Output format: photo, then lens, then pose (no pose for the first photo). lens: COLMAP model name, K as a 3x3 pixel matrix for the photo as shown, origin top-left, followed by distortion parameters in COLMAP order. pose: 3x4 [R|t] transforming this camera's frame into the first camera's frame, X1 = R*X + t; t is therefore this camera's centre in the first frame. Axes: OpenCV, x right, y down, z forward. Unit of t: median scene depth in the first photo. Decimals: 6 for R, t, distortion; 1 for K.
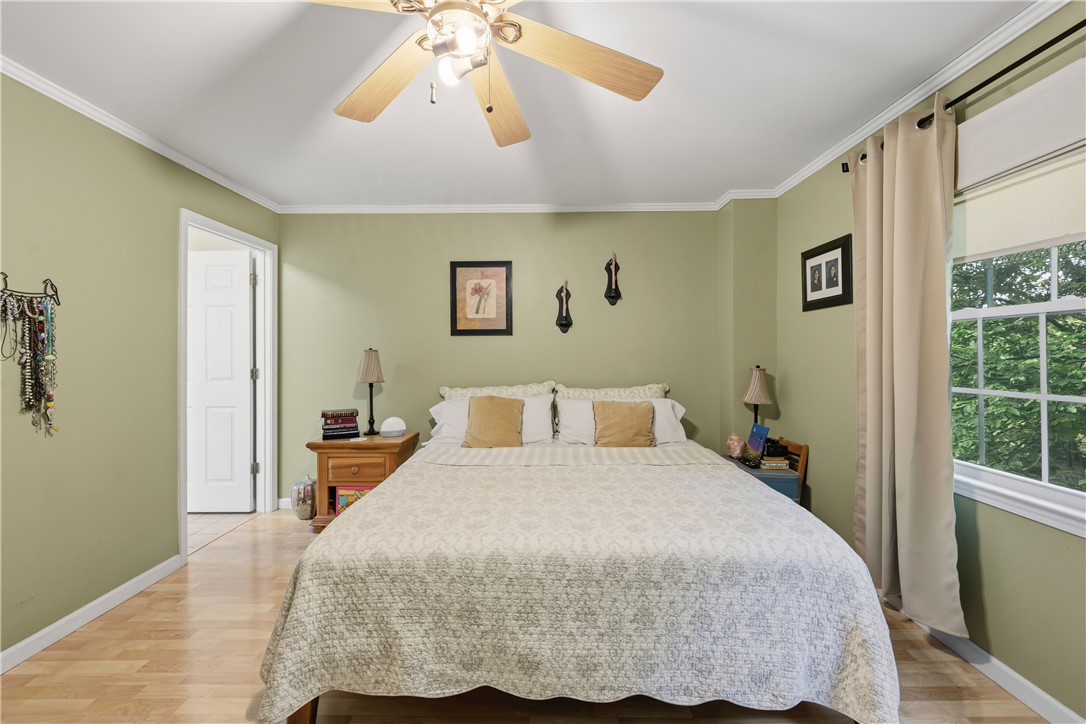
lens RADIAL K [[445.3, 0, 545.5], [0, 445.3, 355.5], [0, 0, 1]] dist [-0.000083, 0.000128]
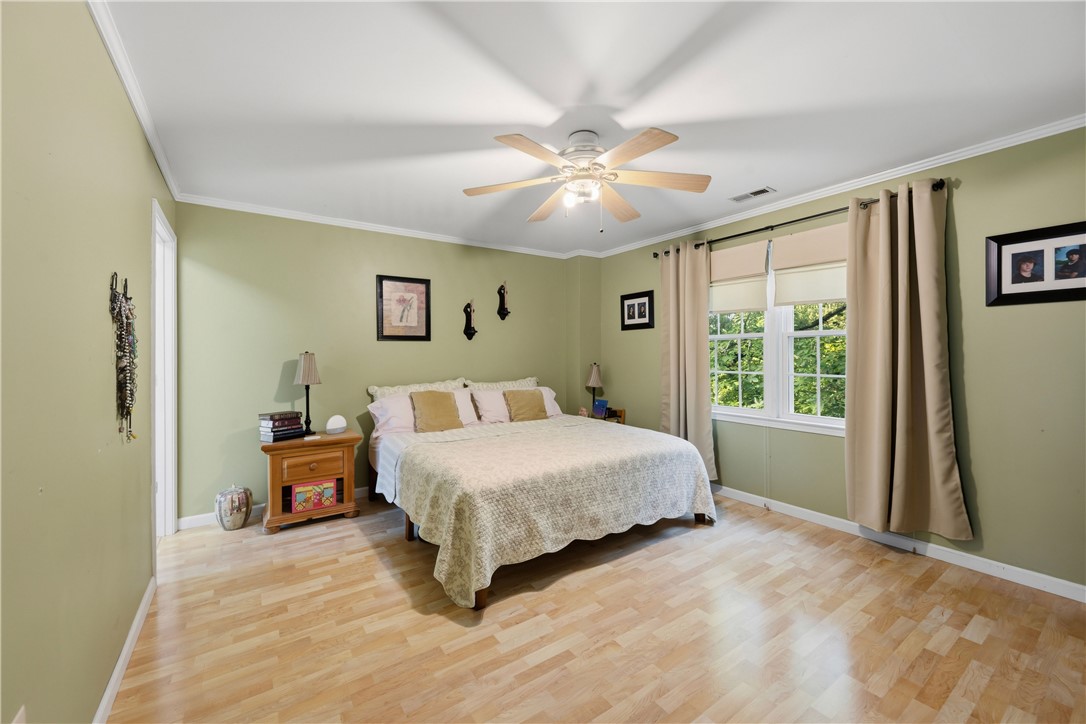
lens RADIAL K [[445.3, 0, 545.5], [0, 445.3, 355.5], [0, 0, 1]] dist [-0.000083, 0.000128]
pose [[0.811847, -0.003488, 0.583859, -0.648704], [0.006855, 0.999970, -0.003558, 0.000885], [-0.583829, 0.006891, 0.811847, -0.202152]]
